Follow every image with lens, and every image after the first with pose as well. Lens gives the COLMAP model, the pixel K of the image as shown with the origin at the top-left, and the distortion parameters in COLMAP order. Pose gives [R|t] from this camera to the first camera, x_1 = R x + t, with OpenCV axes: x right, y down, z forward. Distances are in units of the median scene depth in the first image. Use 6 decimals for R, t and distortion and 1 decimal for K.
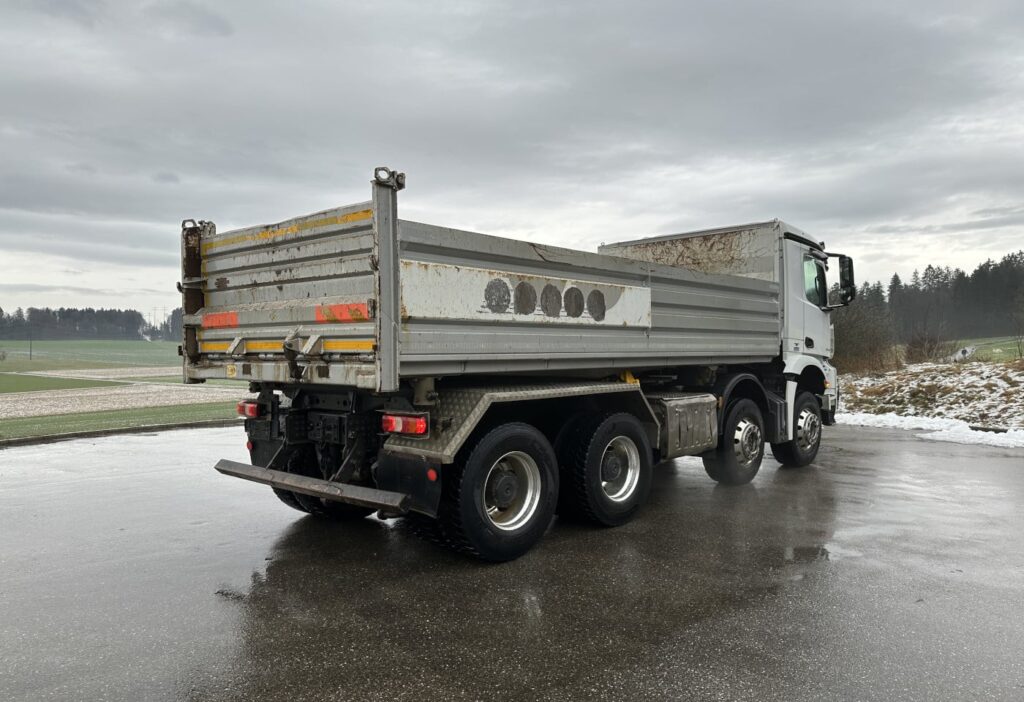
lens RADIAL K [[703.1, 0, 512.4], [0, 703.1, 358.7], [0, 0, 1]] dist [0.056693, -0.056904]
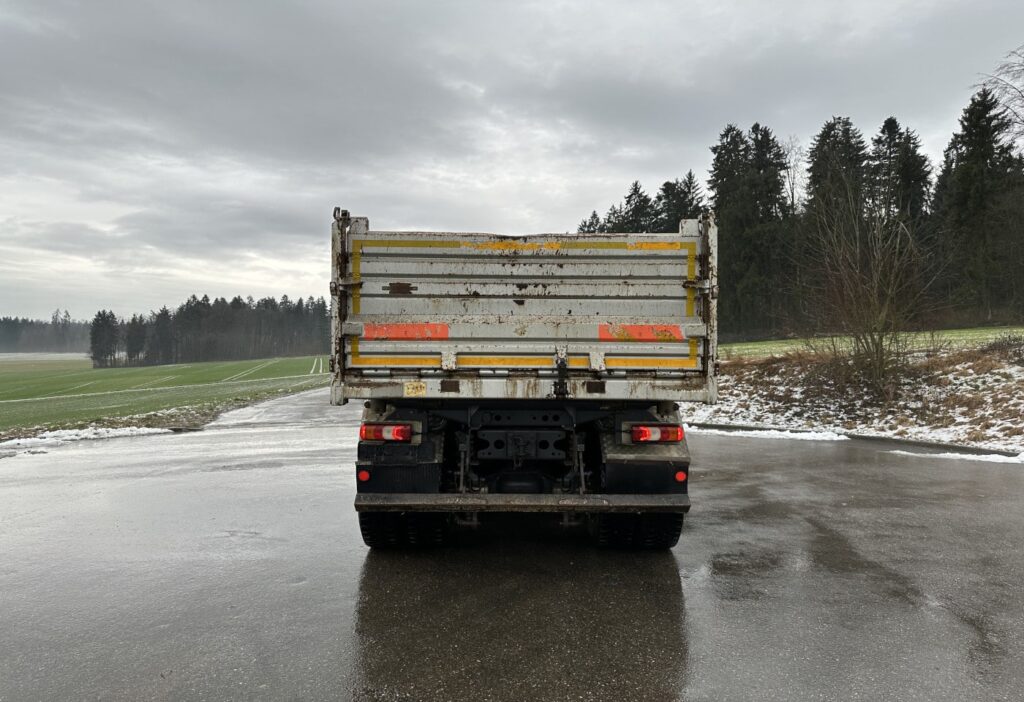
lens RADIAL K [[729.1, 0, 507.6], [0, 729.1, 361.0], [0, 0, 1]] dist [0.051394, -0.049751]
pose [[0.750215, 0.007386, 0.661152, -1.010242], [0.000719, 0.999928, -0.011986, -0.007201], [-0.661193, 0.009468, 0.750156, 0.260738]]
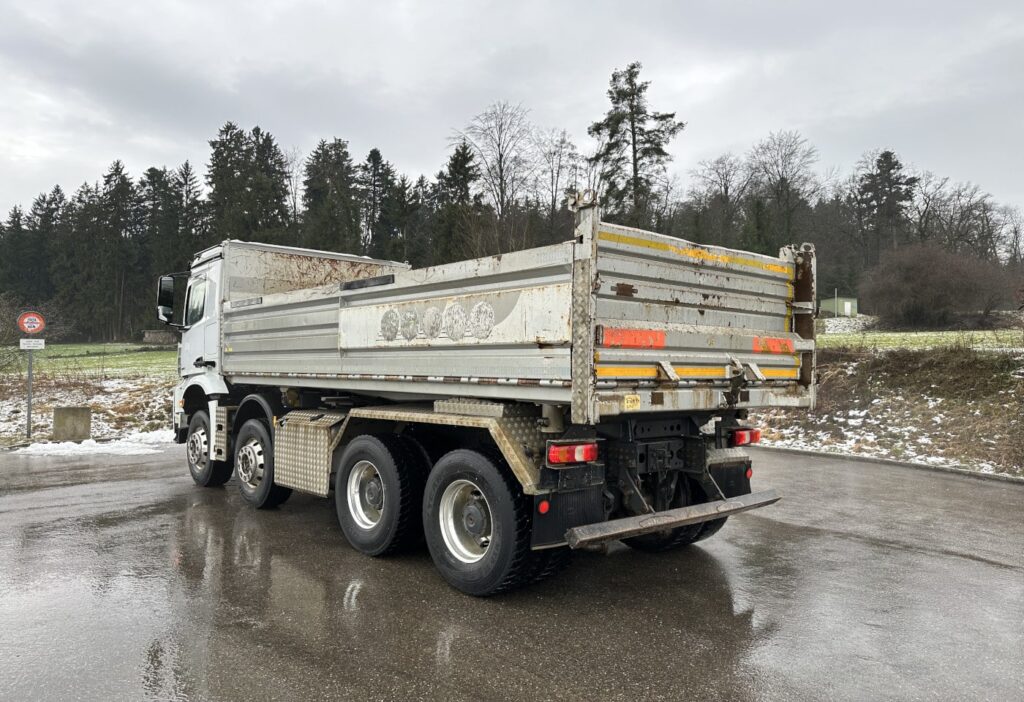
lens RADIAL K [[725.7, 0, 505.7], [0, 725.7, 362.5], [0, 0, 1]] dist [0.059239, -0.054664]
pose [[0.138692, 0.013230, 0.990247, -1.360732], [0.002003, 0.999905, -0.013639, -0.018263], [-0.990334, 0.003875, 0.138652, 1.134738]]
